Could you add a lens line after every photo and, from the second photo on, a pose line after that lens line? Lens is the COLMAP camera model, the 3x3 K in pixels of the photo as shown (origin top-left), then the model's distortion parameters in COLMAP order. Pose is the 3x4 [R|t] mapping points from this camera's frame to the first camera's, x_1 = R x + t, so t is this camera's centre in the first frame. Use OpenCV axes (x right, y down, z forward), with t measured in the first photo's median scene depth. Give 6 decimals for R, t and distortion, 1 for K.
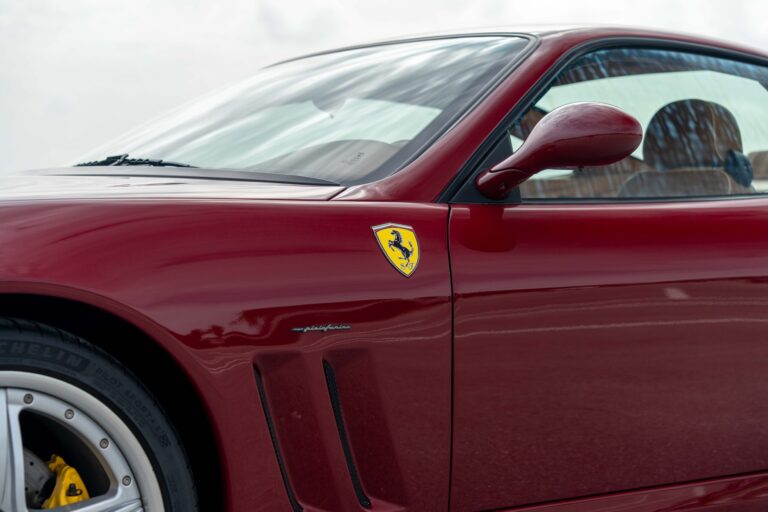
lens RADIAL K [[1526.8, 0, 380.9], [0, 1526.8, 254.9], [0, 0, 1]] dist [0.102649, 0.000000]
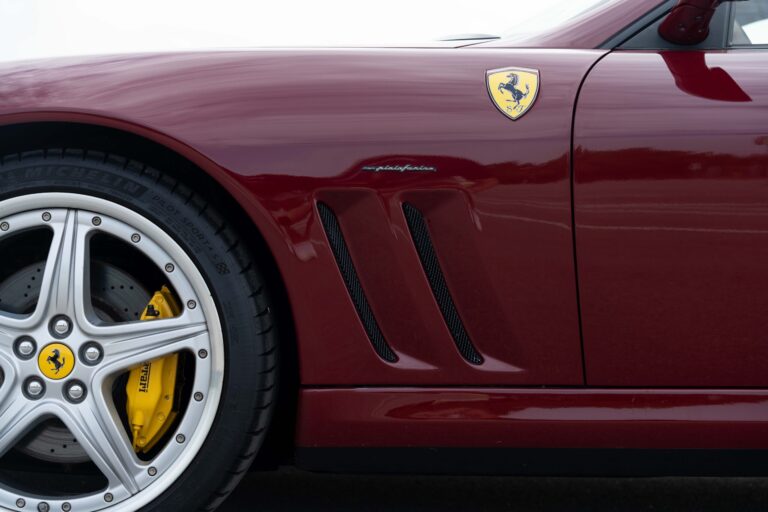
lens RADIAL K [[1526.8, 0, 387.1], [0, 1526.8, 246.7], [0, 0, 1]] dist [0.102649, 0.000000]
pose [[0.795076, -0.008528, -0.606450, 0.595949], [-0.015885, 0.999265, -0.034878, 0.143497], [0.606302, 0.037364, 0.794356, 0.236375]]
